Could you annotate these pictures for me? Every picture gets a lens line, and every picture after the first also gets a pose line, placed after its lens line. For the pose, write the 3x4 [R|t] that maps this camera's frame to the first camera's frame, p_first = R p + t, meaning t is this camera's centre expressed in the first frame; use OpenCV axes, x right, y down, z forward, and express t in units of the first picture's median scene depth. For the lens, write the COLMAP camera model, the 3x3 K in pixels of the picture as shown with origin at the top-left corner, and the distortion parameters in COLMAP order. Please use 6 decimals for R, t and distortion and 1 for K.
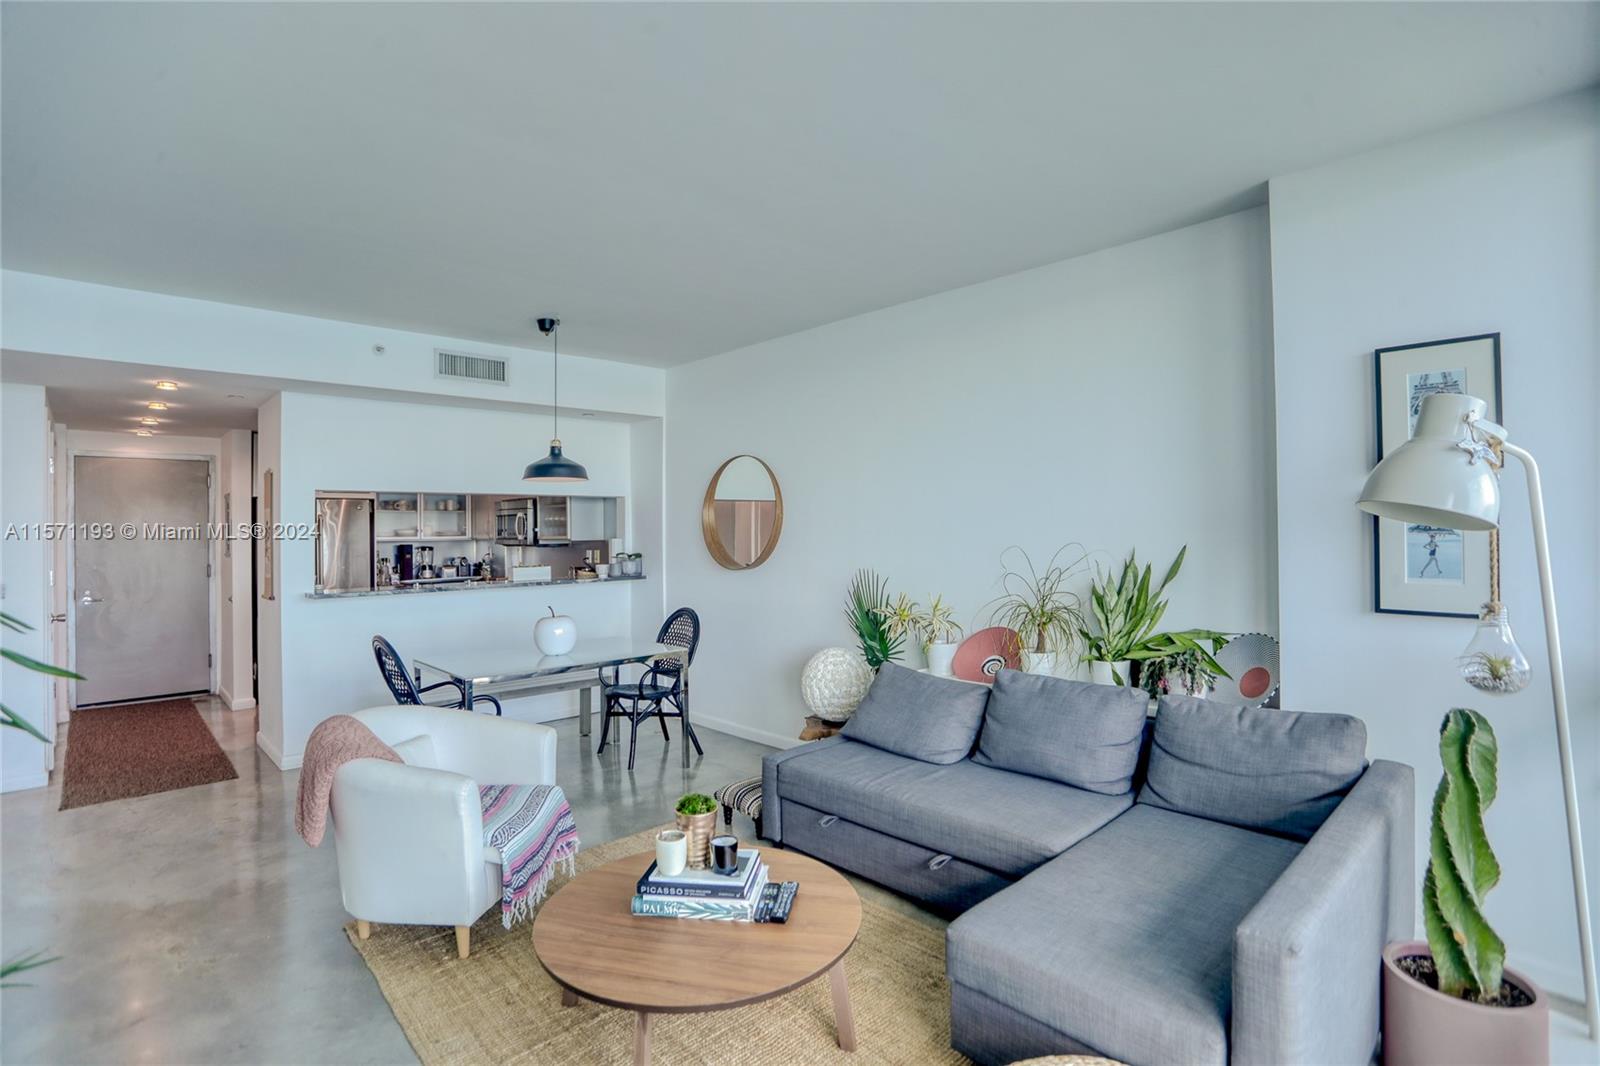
lens RADIAL K [[806.5, 0, 804.7], [0, 806.5, 532.9], [0, 0, 1]] dist [-0.038139, 0.007150]
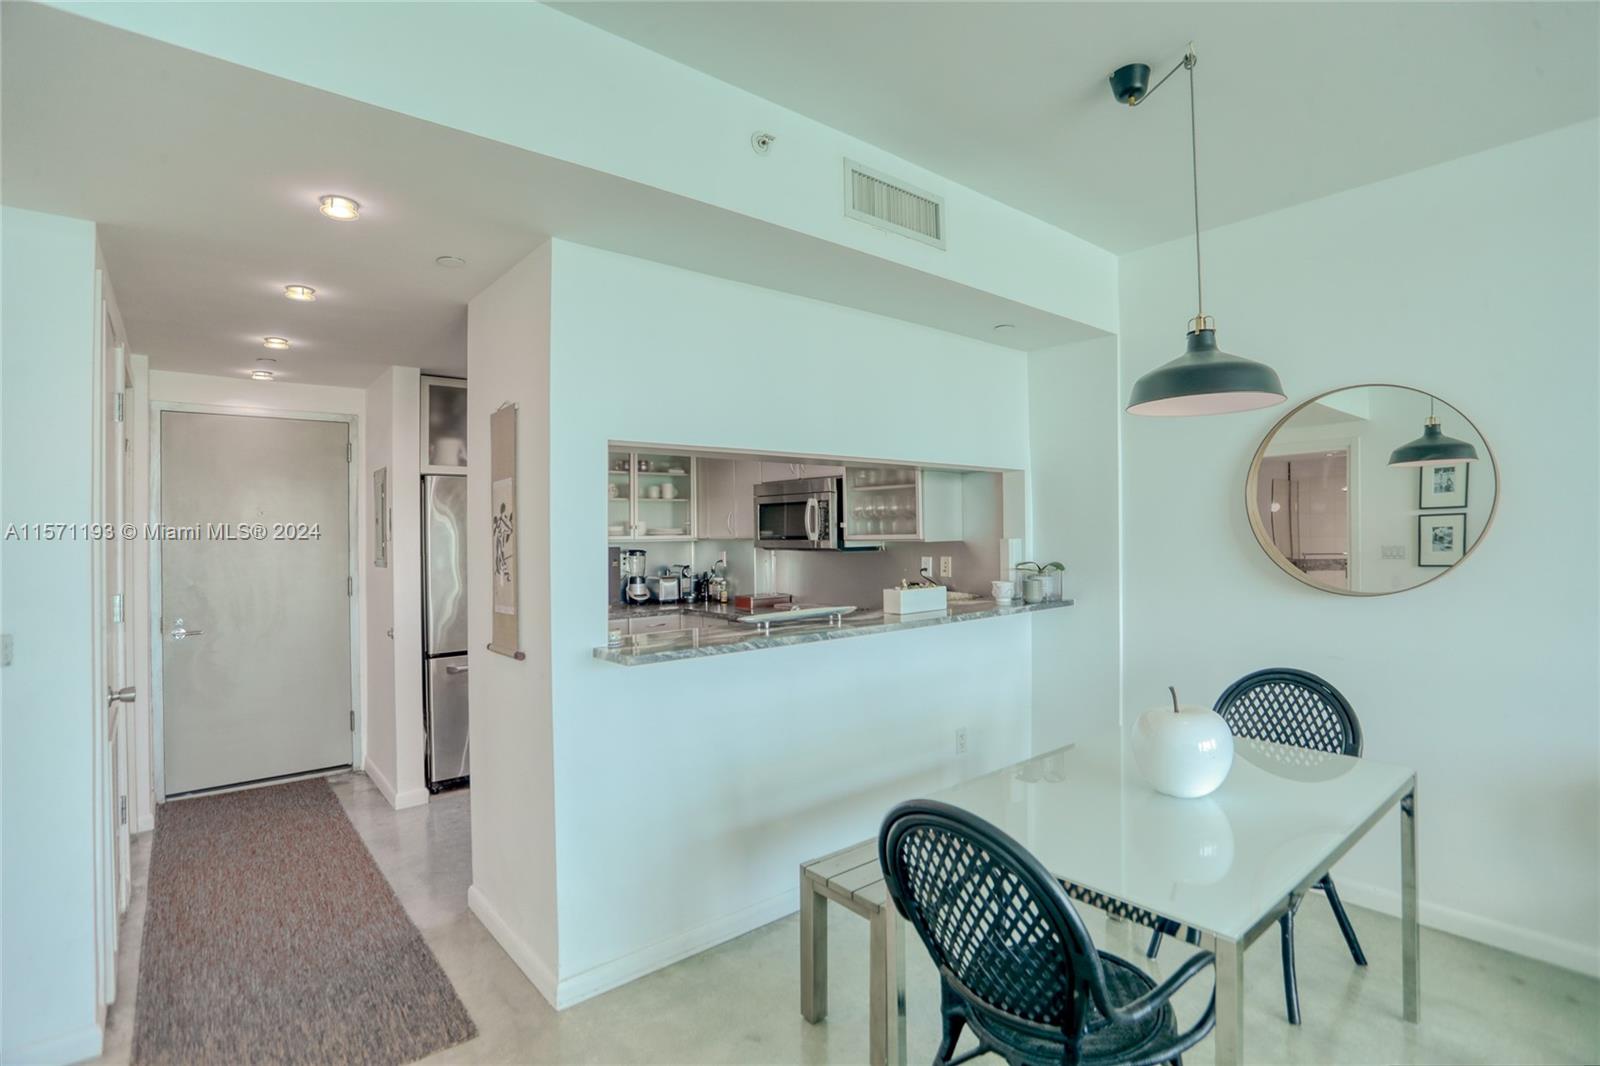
lens RADIAL K [[806.5, 0, 795.6], [0, 806.5, 532.9], [0, 0, 1]] dist [-0.038139, 0.007150]
pose [[0.996763, -0.000828, -0.080386, -0.350625], [0.000814, 1.000000, -0.000205, 0.002880], [0.080386, 0.000139, 0.996764, 0.386708]]
